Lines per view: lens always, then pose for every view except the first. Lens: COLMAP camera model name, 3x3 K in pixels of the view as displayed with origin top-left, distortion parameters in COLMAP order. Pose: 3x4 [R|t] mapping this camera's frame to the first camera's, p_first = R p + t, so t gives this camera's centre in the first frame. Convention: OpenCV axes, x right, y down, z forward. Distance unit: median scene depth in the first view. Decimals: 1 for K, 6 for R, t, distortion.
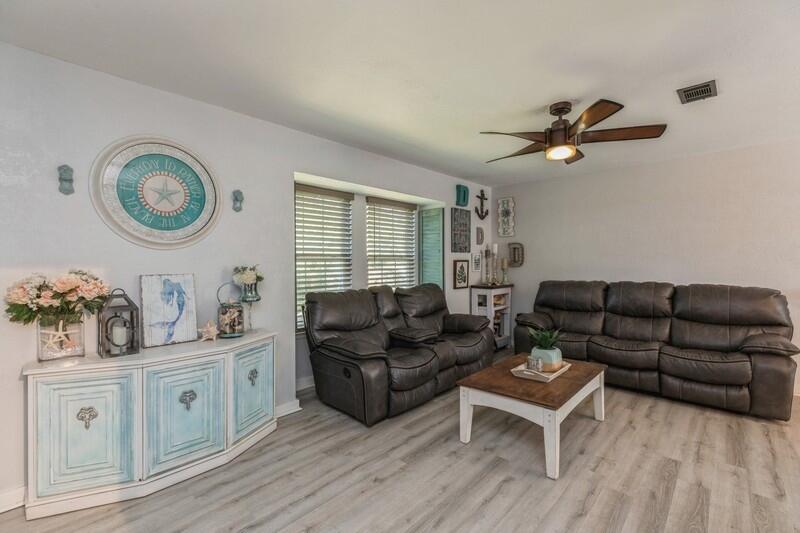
lens RADIAL K [[362.7, 0, 396.6], [0, 362.7, 266.1], [0, 0, 1]] dist [0.009657, -0.002065]
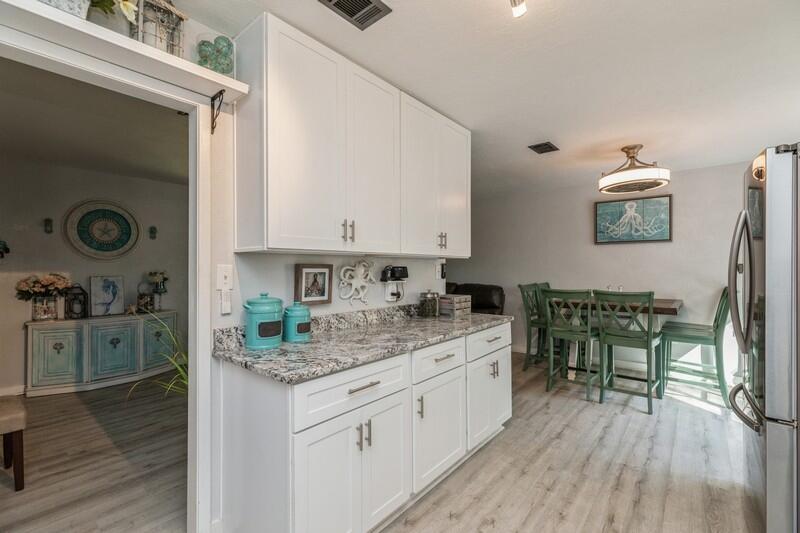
lens RADIAL K [[362.7, 0, 397.1], [0, 362.7, 267.9], [0, 0, 1]] dist [0.009657, -0.002065]
pose [[0.998930, 0.000021, 0.046244, 0.692983], [0.000713, 0.999874, -0.015853, 0.011685], [-0.046238, 0.015869, 0.998804, -0.828962]]
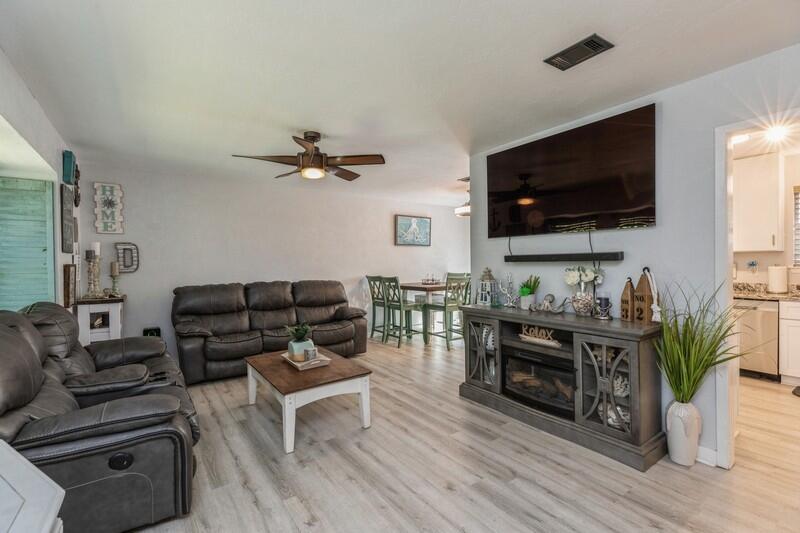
lens RADIAL K [[362.7, 0, 403.0], [0, 362.7, 265.6], [0, 0, 1]] dist [0.009657, -0.002065]
pose [[0.182642, -0.005786, 0.983162, -0.733857], [0.023828, 0.999715, 0.001457, -0.001366], [-0.982891, 0.023161, 0.182728, 0.543466]]
